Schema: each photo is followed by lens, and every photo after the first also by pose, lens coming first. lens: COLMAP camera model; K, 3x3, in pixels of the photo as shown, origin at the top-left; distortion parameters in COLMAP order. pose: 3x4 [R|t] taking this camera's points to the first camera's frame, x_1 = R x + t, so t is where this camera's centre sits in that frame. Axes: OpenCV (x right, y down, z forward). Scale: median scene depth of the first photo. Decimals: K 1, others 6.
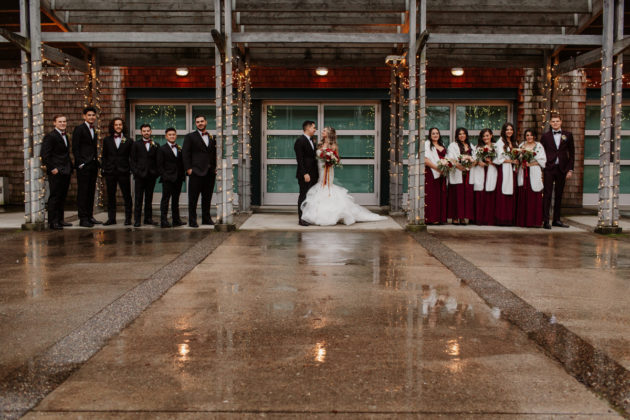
lens RADIAL K [[666.4, 0, 315.0], [0, 666.4, 210.0], [0, 0, 1]] dist [0.009401, -0.001673]
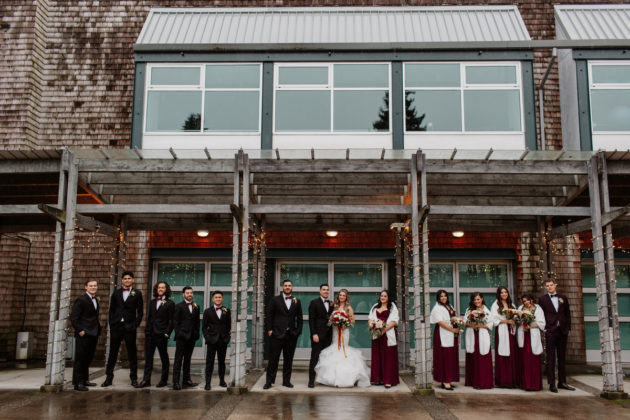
lens RADIAL K [[627.8, 0, 315.6], [0, 627.8, 201.1], [0, 0, 1]] dist [0.004735, 0.010833]
pose [[0.999830, 0.001305, -0.018380, 0.003202], [-0.005313, 0.975537, -0.219770, -0.043485], [0.017644, 0.219830, 0.975379, -0.004935]]
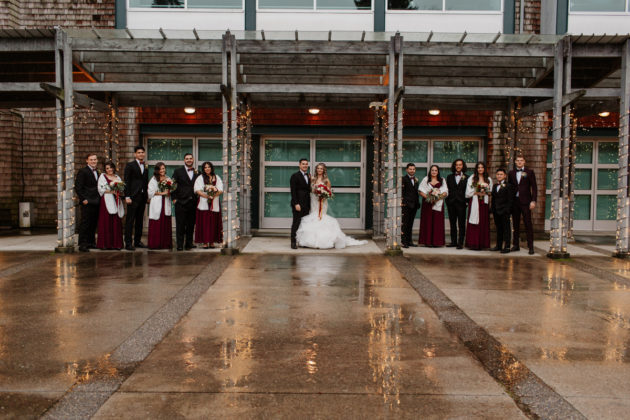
lens RADIAL K [[666.4, 0, 315.0], [0, 666.4, 210.0], [0, 0, 1]] dist [0.009401, -0.001673]
pose [[0.999908, 0.006540, 0.011895, -0.000470], [-0.006342, 0.999842, -0.016606, -0.026123], [-0.012002, 0.016529, 0.999791, -0.157453]]
